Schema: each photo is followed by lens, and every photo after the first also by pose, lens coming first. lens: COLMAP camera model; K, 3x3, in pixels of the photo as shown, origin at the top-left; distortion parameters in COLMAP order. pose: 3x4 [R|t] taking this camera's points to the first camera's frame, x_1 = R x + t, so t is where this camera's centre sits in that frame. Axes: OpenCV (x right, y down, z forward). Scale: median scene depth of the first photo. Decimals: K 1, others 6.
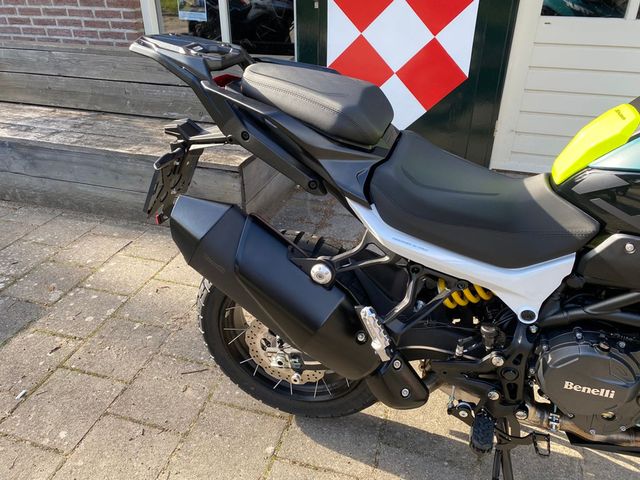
lens RADIAL K [[481.9, 0, 321.2], [0, 481.9, 243.2], [0, 0, 1]] dist [0.042253, -0.067597]
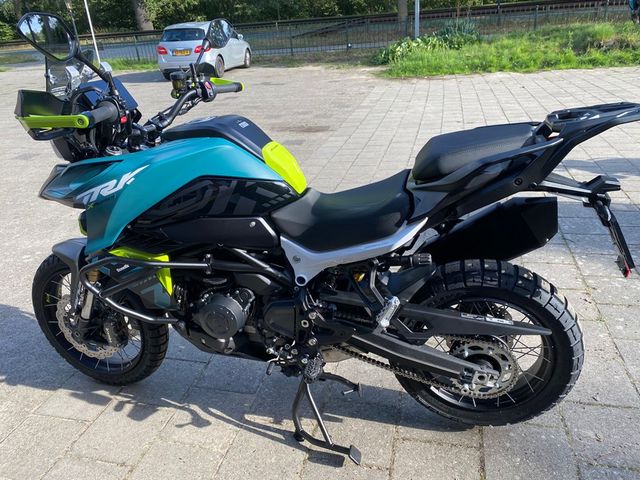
lens RADIAL K [[481.9, 0, 321.2], [0, 481.9, 243.2], [0, 0, 1]] dist [0.042253, -0.067597]
pose [[-0.996698, 0.077362, -0.024660, 0.465189], [0.027991, 0.612452, 0.790012, -1.233784], [0.076220, 0.786713, -0.612595, 2.054327]]
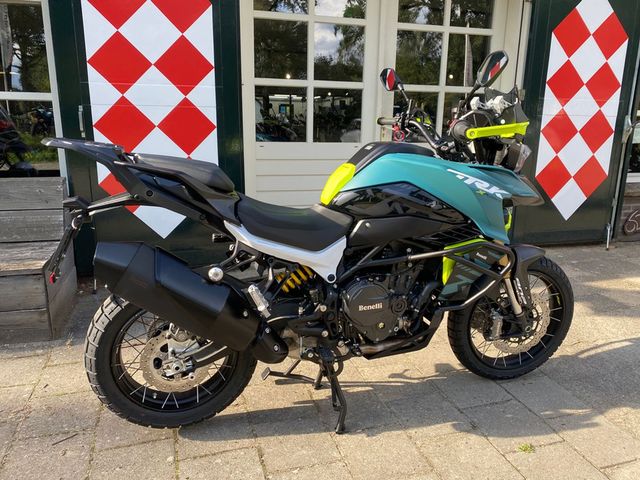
lens RADIAL K [[481.9, 0, 321.2], [0, 481.9, 243.2], [0, 0, 1]] dist [0.042253, -0.067597]
pose [[0.826807, -0.125878, 0.548220, -0.553442], [0.264929, 0.946910, -0.182135, 0.339221], [-0.496189, 0.295830, 0.816261, -0.459103]]
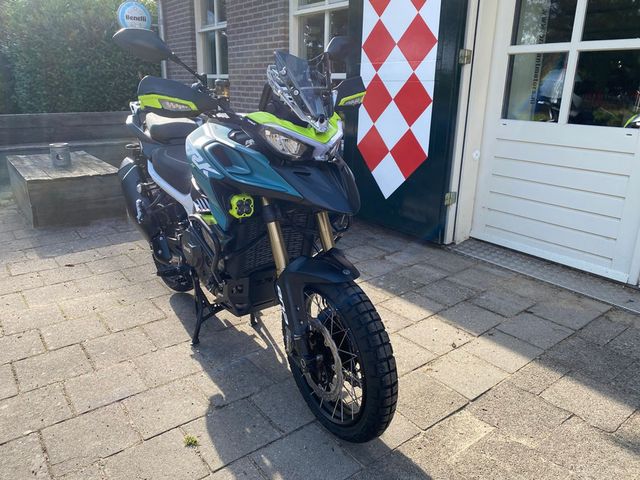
lens RADIAL K [[479.9, 0, 322.0], [0, 479.9, 232.2], [0, 0, 1]] dist [0.028282, -0.005376]
pose [[0.814841, 0.180665, -0.550812, 2.157882], [-0.299937, 0.944513, -0.133912, 0.324165], [0.496056, 0.274326, 0.823816, -0.515138]]
